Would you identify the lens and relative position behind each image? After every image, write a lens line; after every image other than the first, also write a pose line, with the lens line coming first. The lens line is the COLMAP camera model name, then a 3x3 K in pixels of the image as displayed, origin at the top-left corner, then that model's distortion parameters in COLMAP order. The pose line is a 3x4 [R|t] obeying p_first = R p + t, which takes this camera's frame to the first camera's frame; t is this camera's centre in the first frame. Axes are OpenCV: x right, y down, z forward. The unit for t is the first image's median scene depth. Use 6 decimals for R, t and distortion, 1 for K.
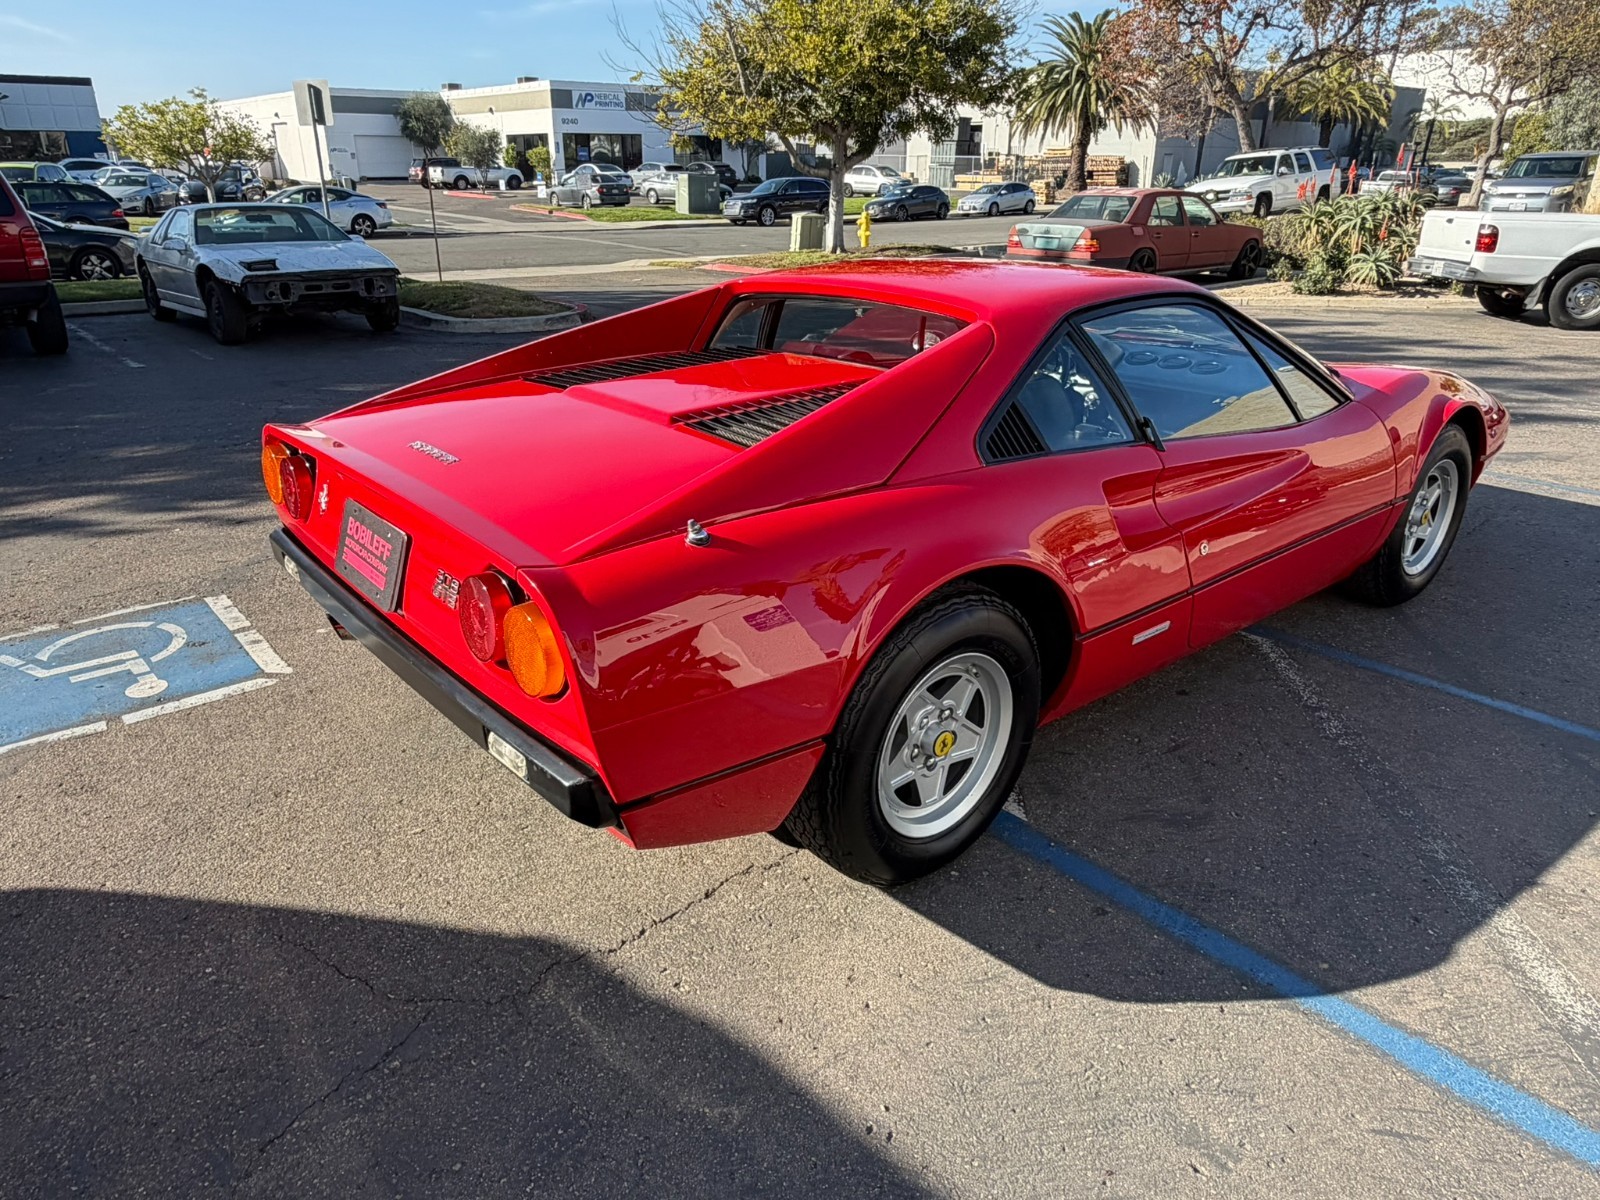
lens RADIAL K [[1050.5, 0, 795.5], [0, 1050.5, 593.2], [0, 0, 1]] dist [0.003547, 0.003163]
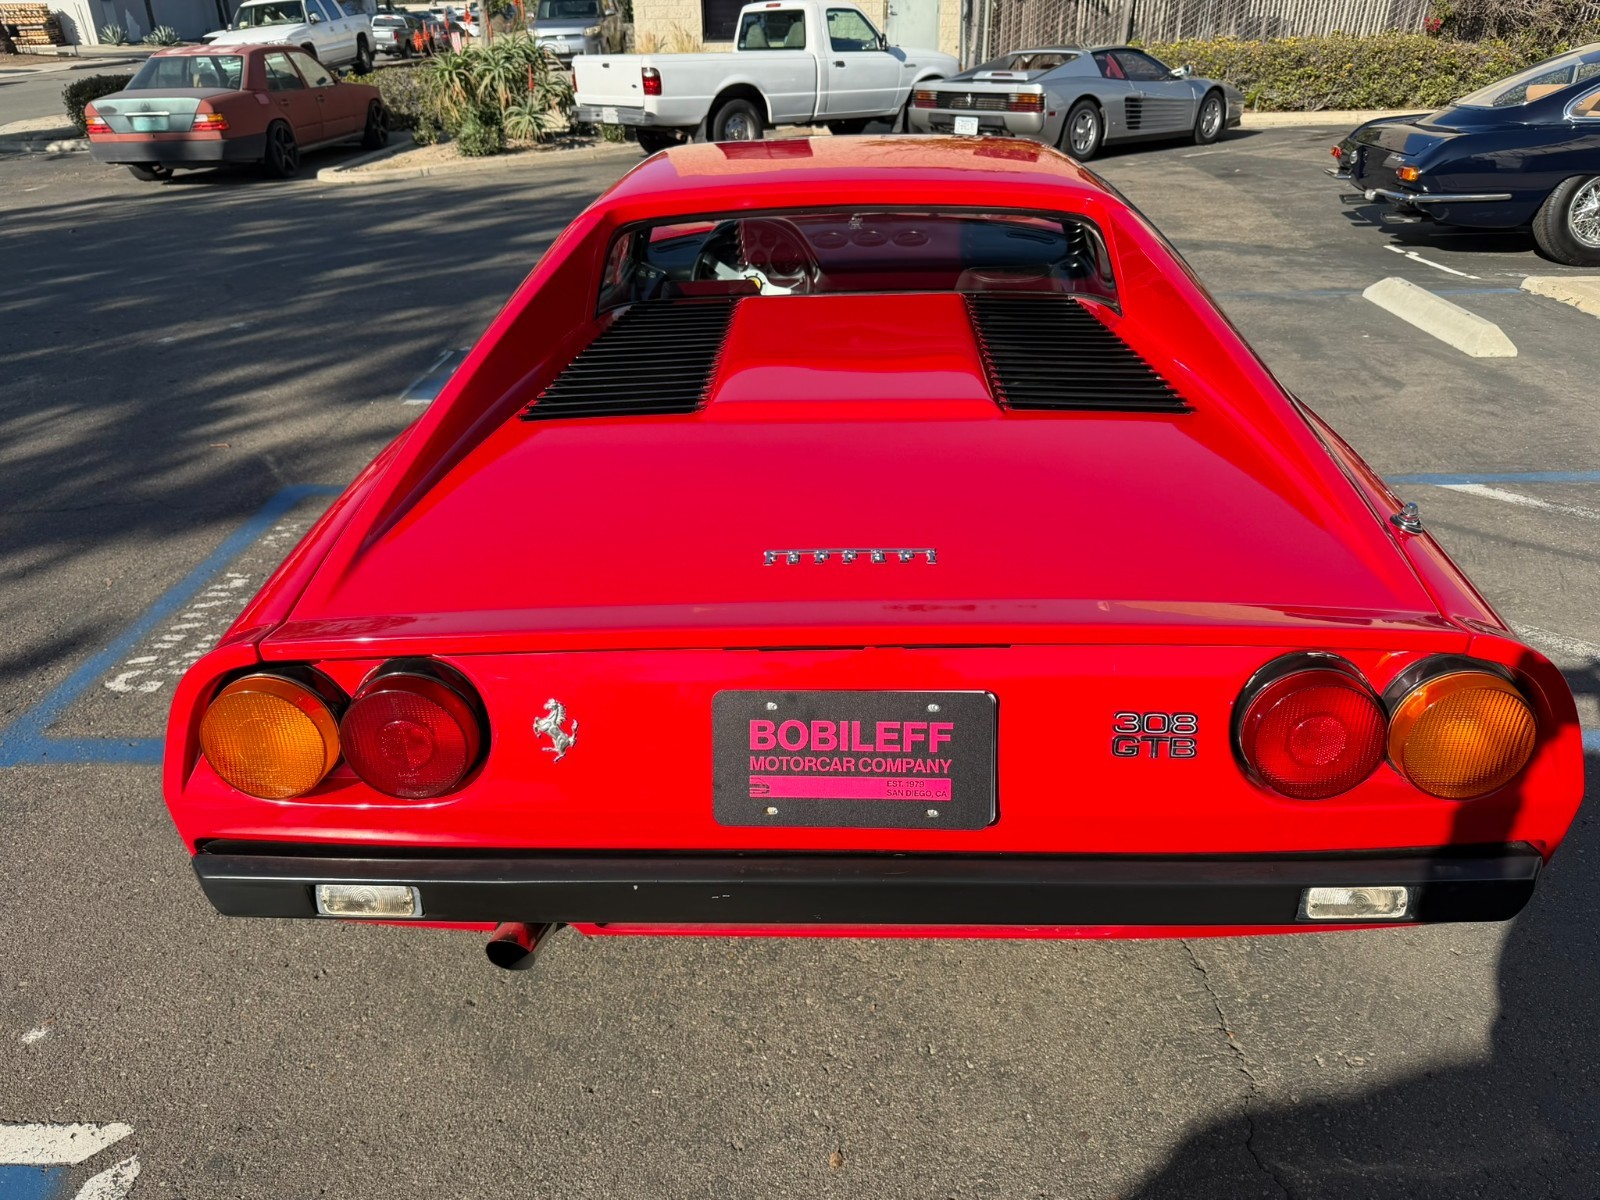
lens RADIAL K [[1179.7, 0, 808.8], [0, 1179.7, 587.1], [0, 0, 1]] dist [0.012498, -0.019028]
pose [[0.670214, -0.344171, 0.657541, -0.120576], [0.299140, 0.936091, 0.185064, -0.037055], [-0.679212, 0.072665, 0.730337, 0.082251]]
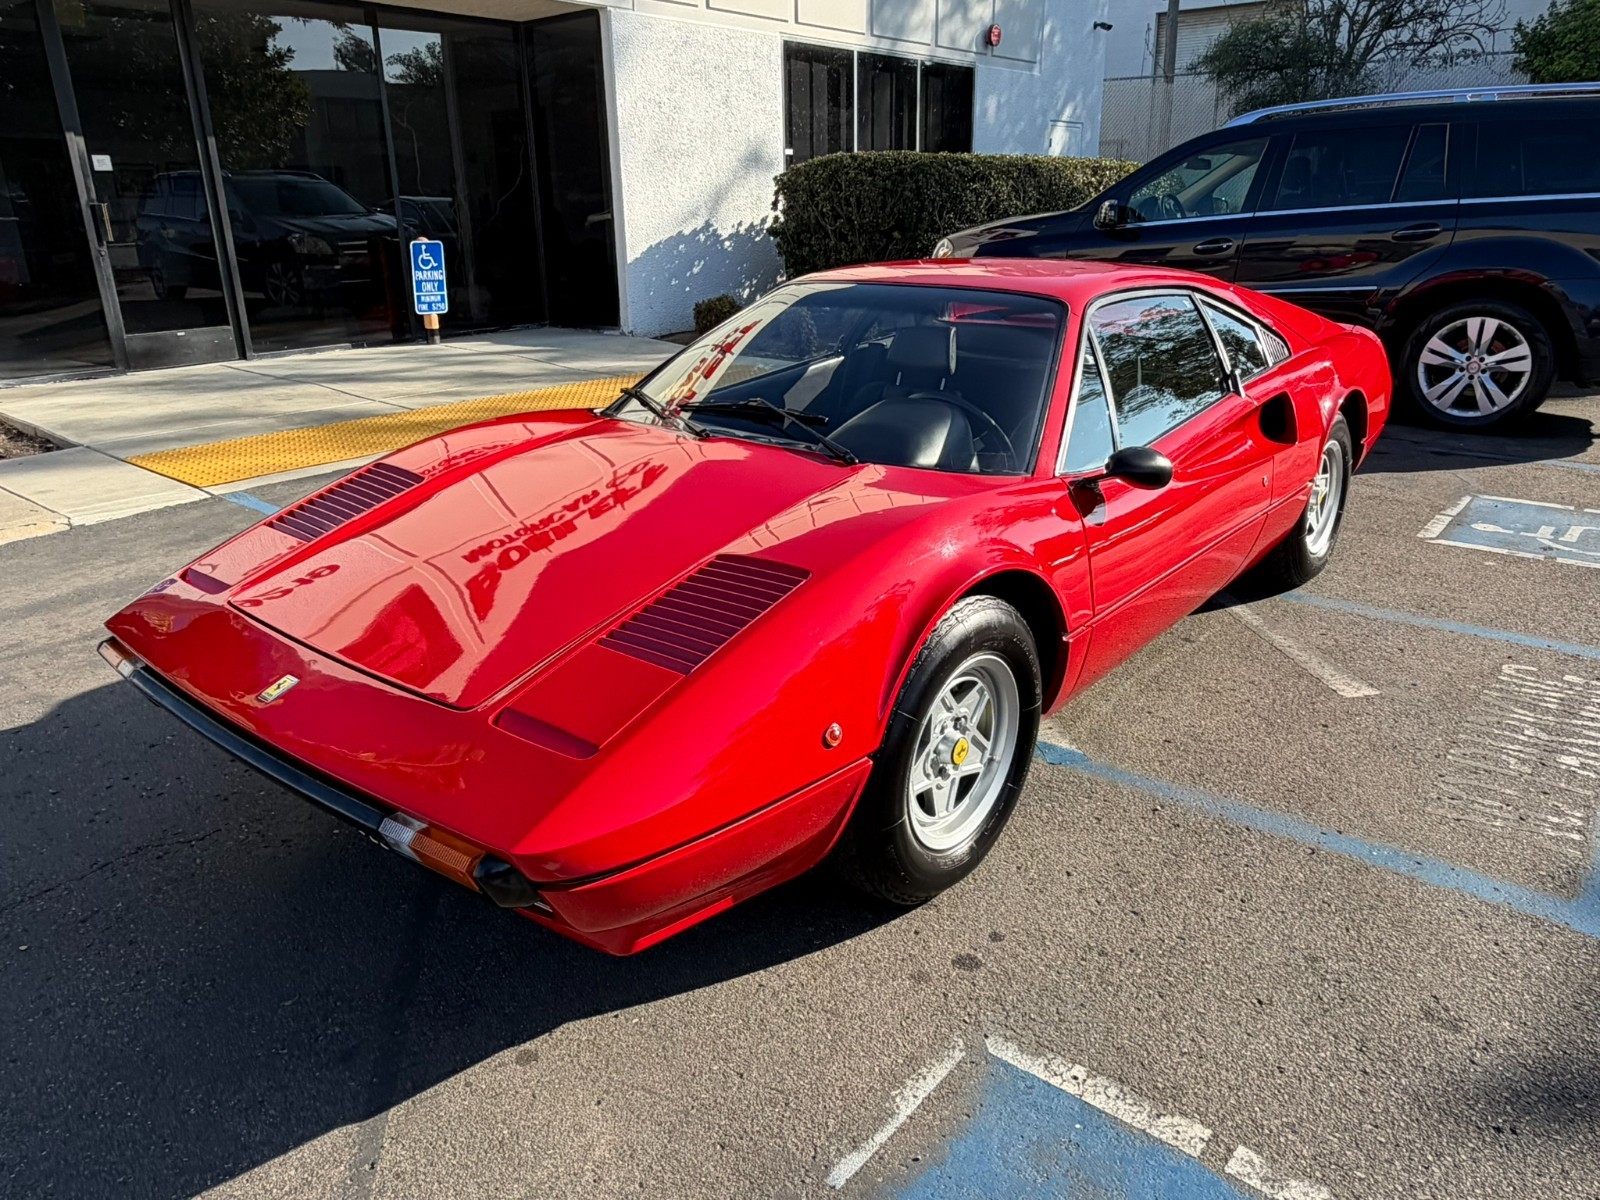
lens RADIAL K [[1125.4, 0, 805.5], [0, 1125.4, 597.7], [0, 0, 1]] dist [-0.002629, 0.003816]
pose [[-0.981396, 0.071572, -0.178154, 0.129467], [-0.065215, 0.748481, 0.659942, -0.174559], [0.180578, 0.659283, -0.729889, 0.440842]]
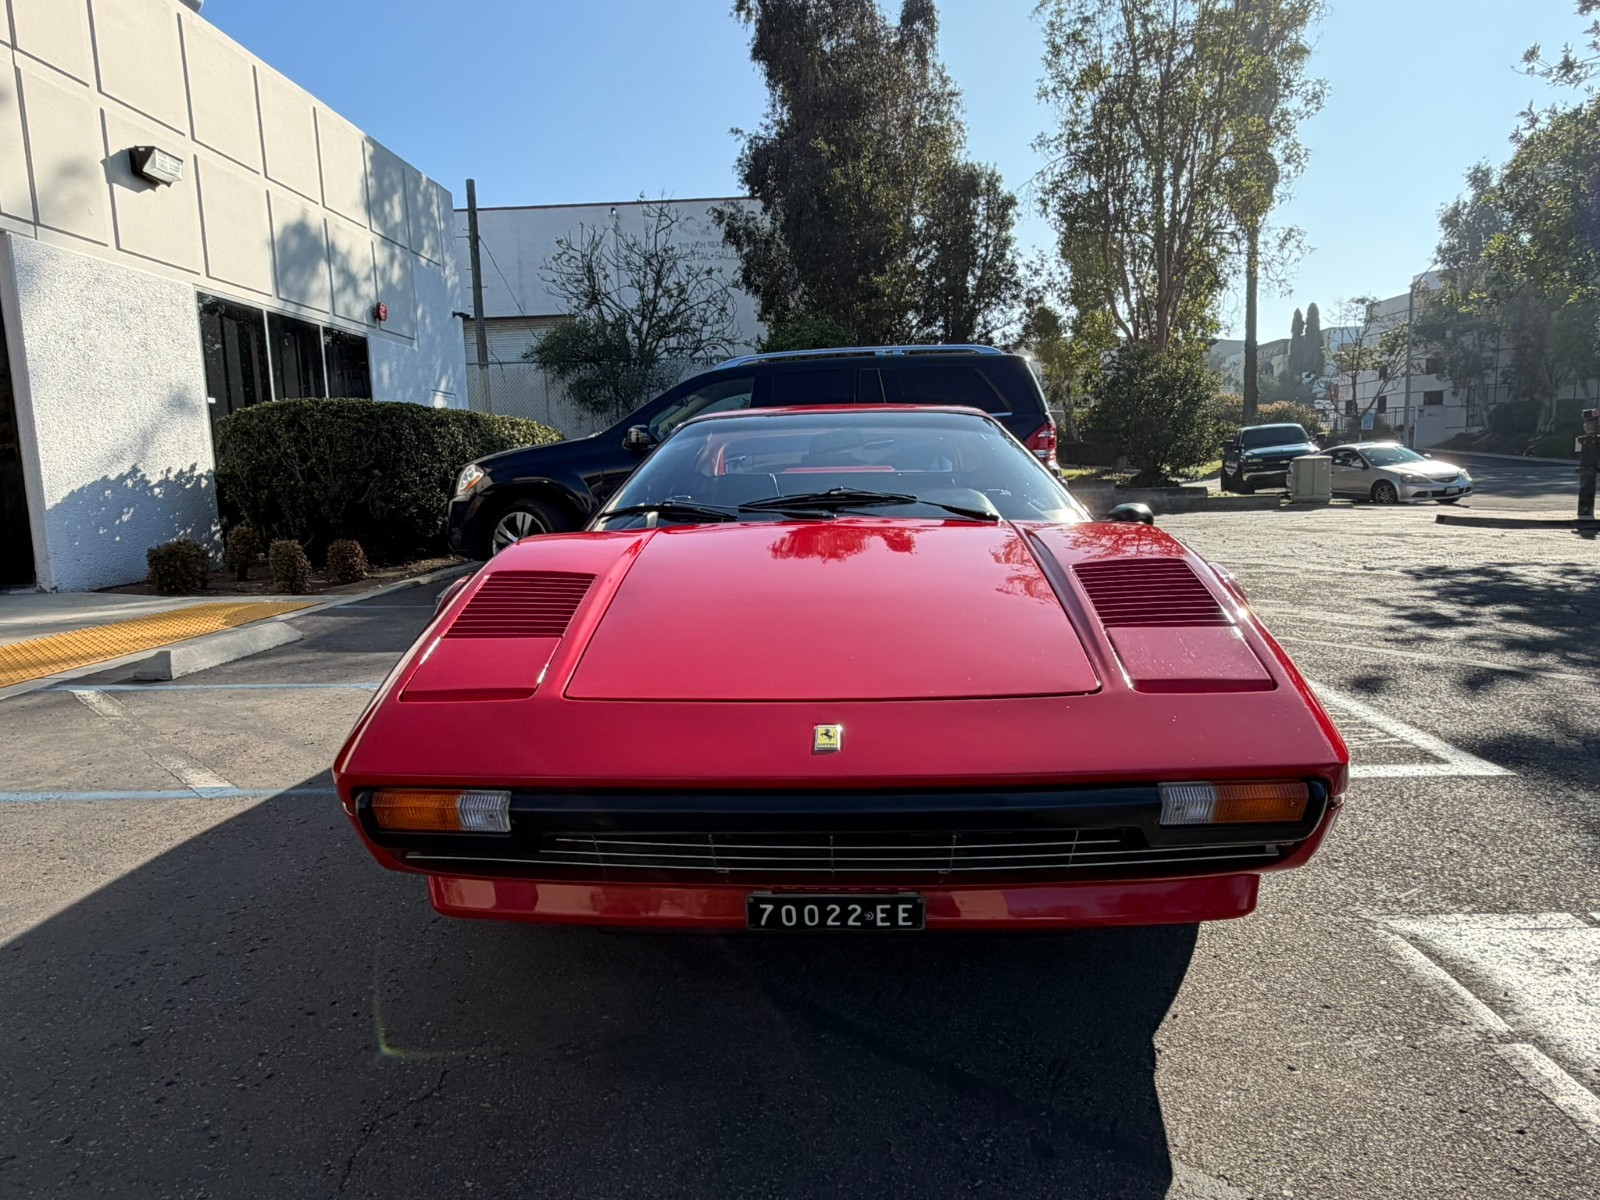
lens RADIAL K [[1050.5, 0, 795.5], [0, 1050.5, 593.2], [0, 0, 1]] dist [0.003547, 0.003163]
pose [[-0.673335, 0.101772, -0.732299, 0.251849], [-0.254473, 0.898060, 0.358792, -0.119461], [0.694164, 0.427937, -0.578797, 0.387294]]
